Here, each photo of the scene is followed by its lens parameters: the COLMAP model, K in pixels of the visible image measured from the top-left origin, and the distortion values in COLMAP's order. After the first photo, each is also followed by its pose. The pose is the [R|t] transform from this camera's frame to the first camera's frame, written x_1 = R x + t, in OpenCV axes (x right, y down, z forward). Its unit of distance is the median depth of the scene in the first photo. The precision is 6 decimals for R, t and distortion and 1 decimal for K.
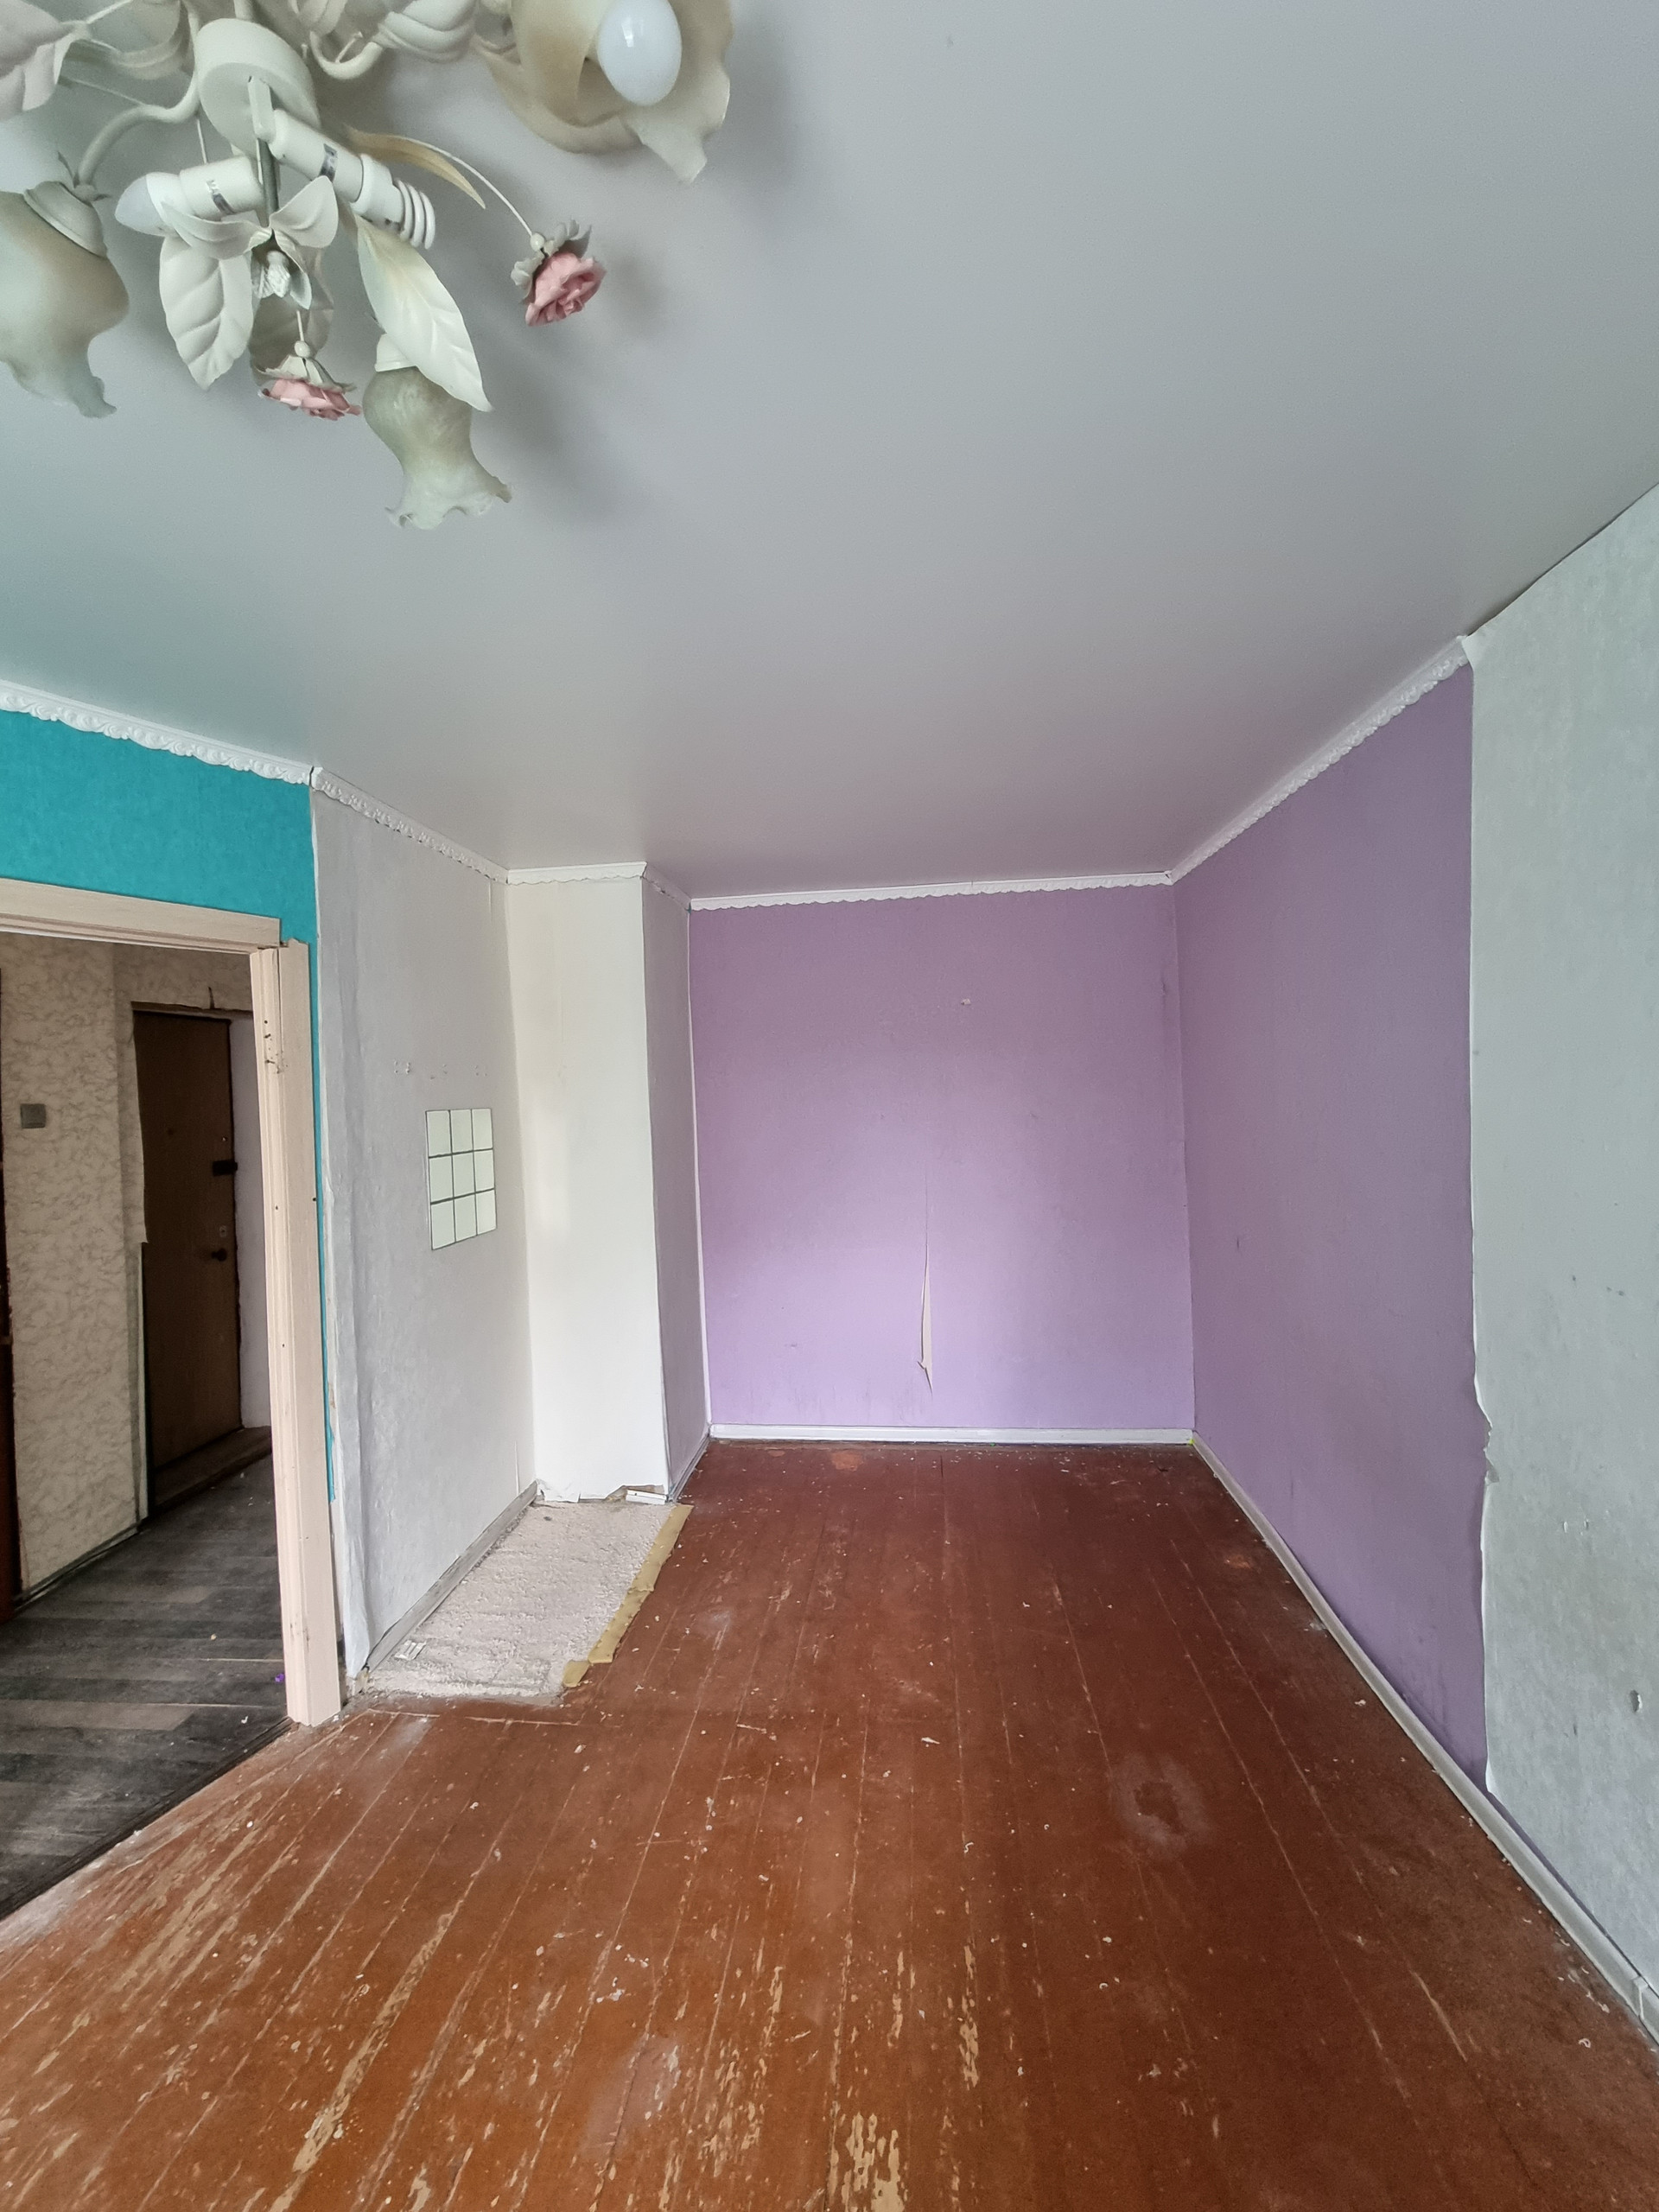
lens RADIAL K [[911.2, 0, 824.9], [0, 911.2, 1088.6], [0, 0, 1]] dist [-0.001275, 0.000543]
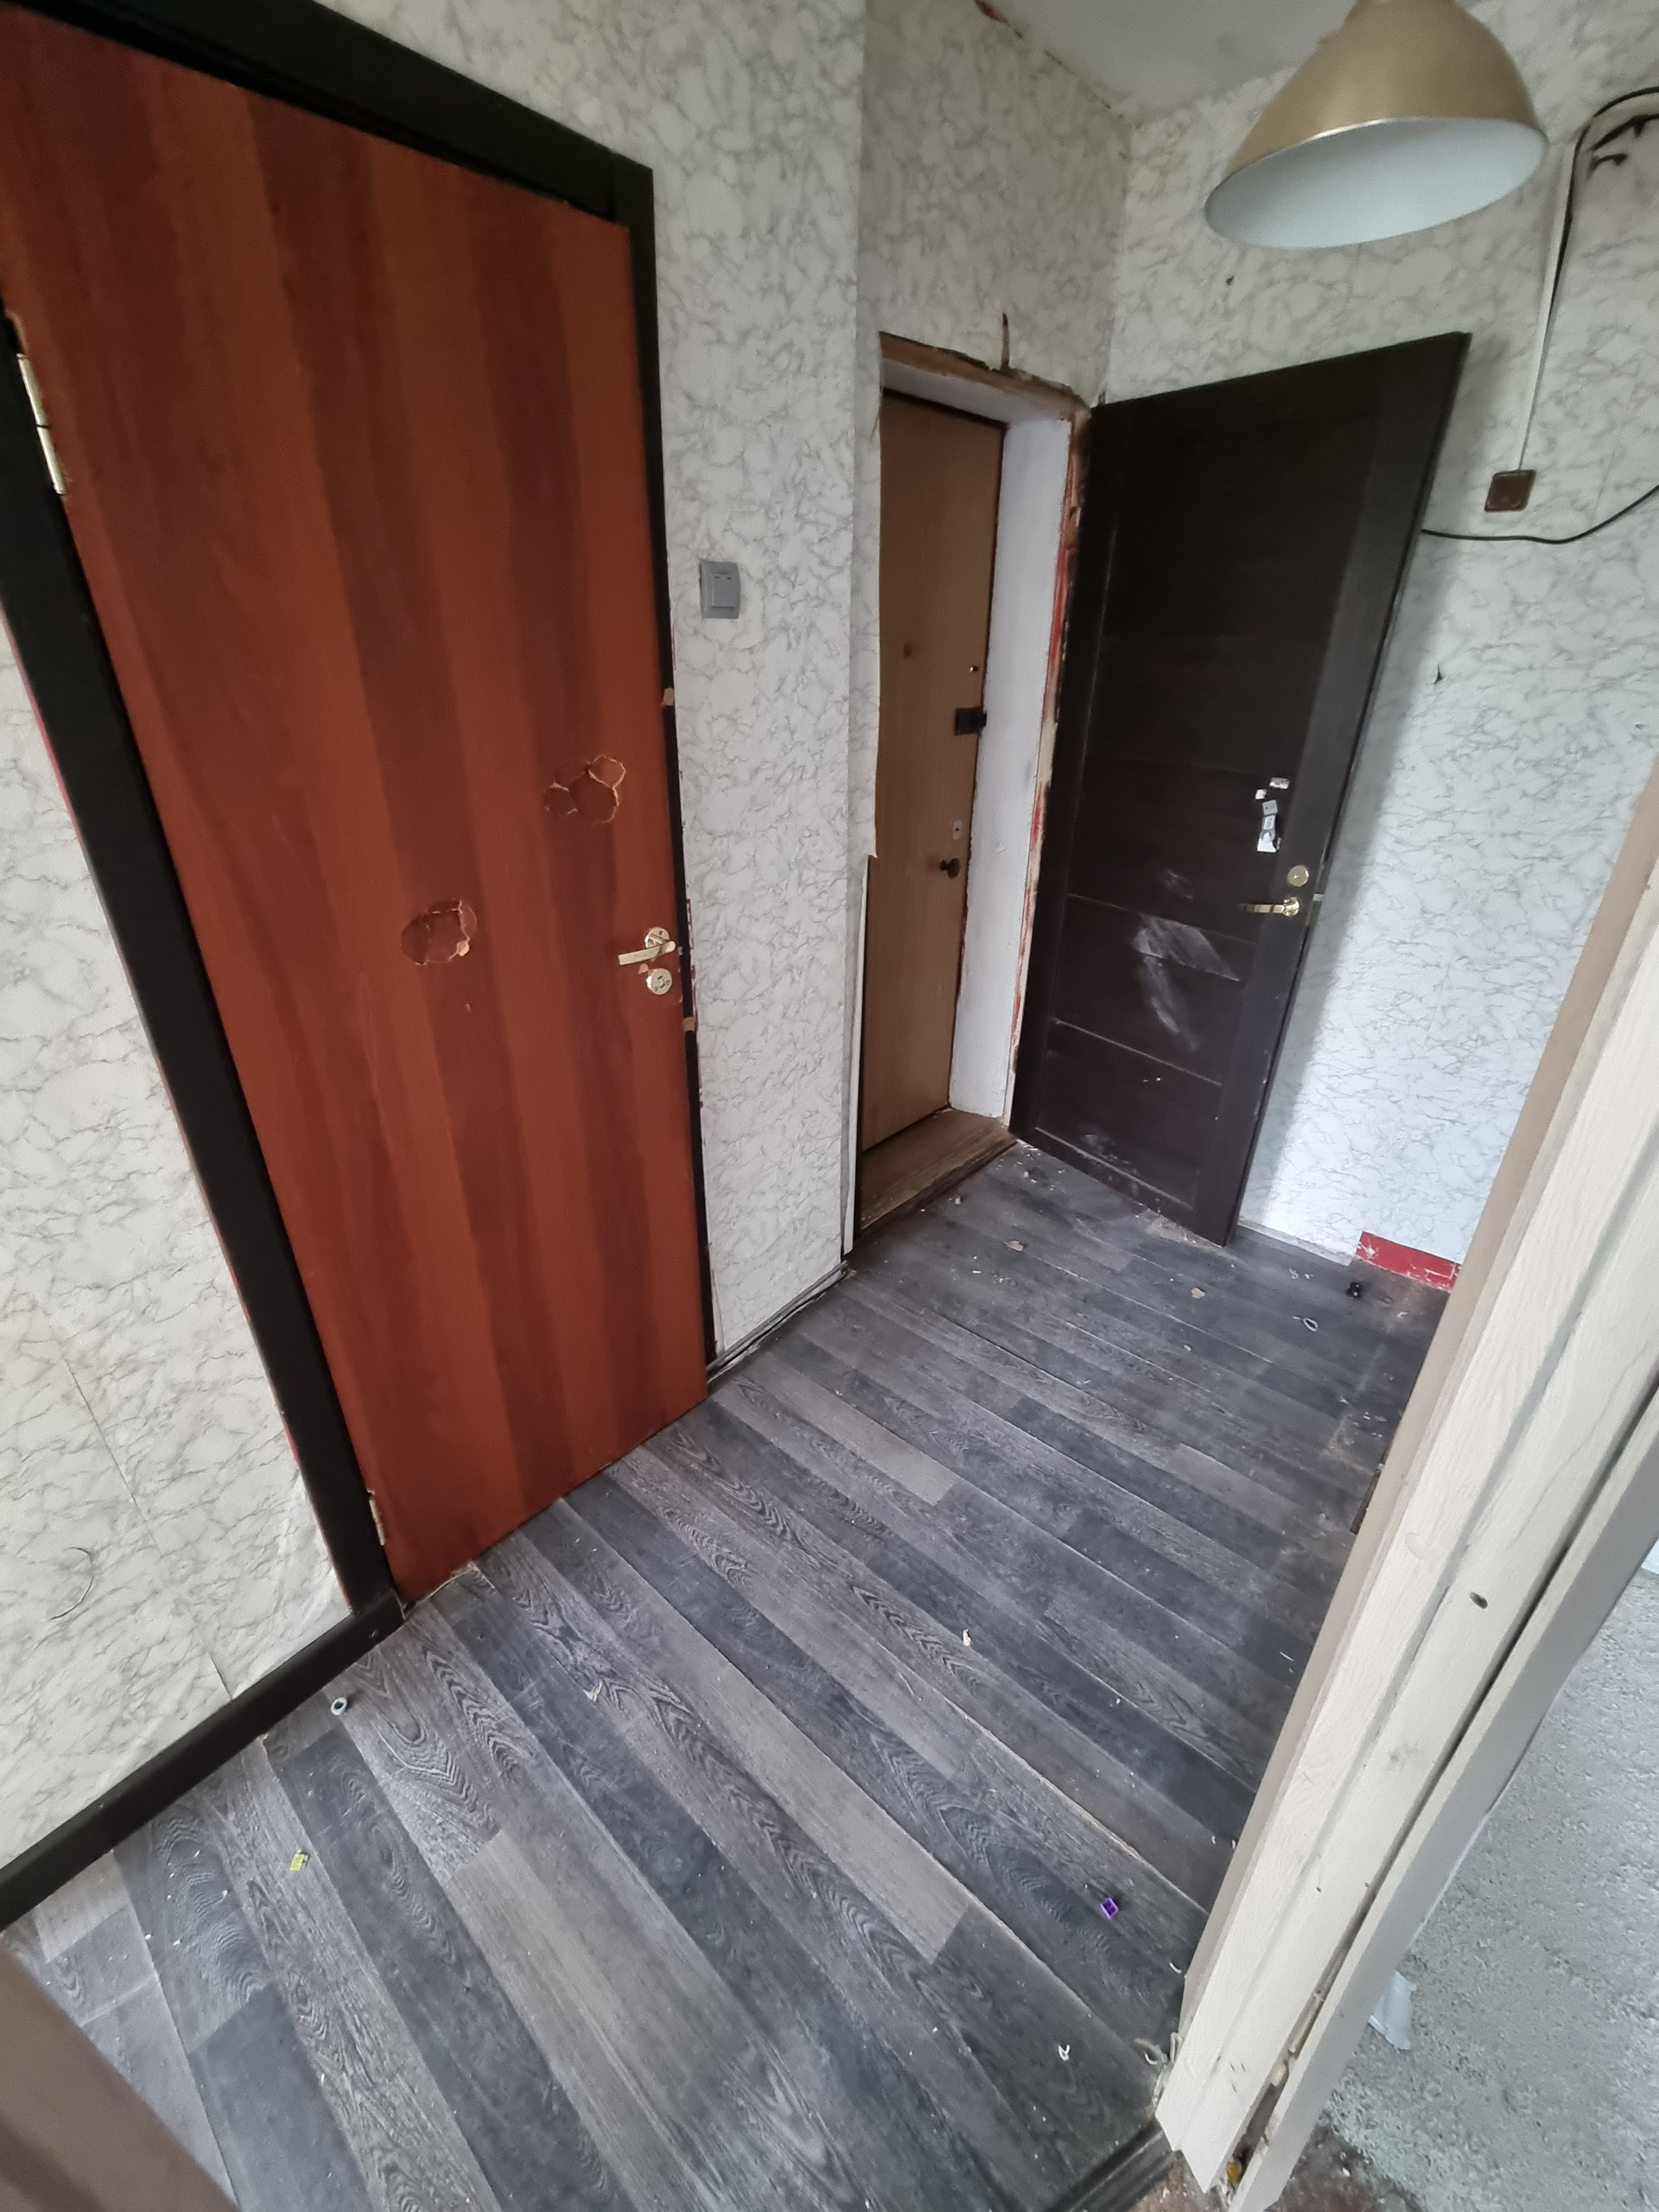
lens RADIAL K [[911.2, 0, 824.9], [0, 911.2, 1088.6], [0, 0, 1]] dist [-0.001275, 0.000543]
pose [[0.805830, 0.301517, -0.509633, -0.481470], [-0.039651, 0.886197, 0.461609, 0.038390], [0.590818, -0.351771, 0.726079, 0.569070]]
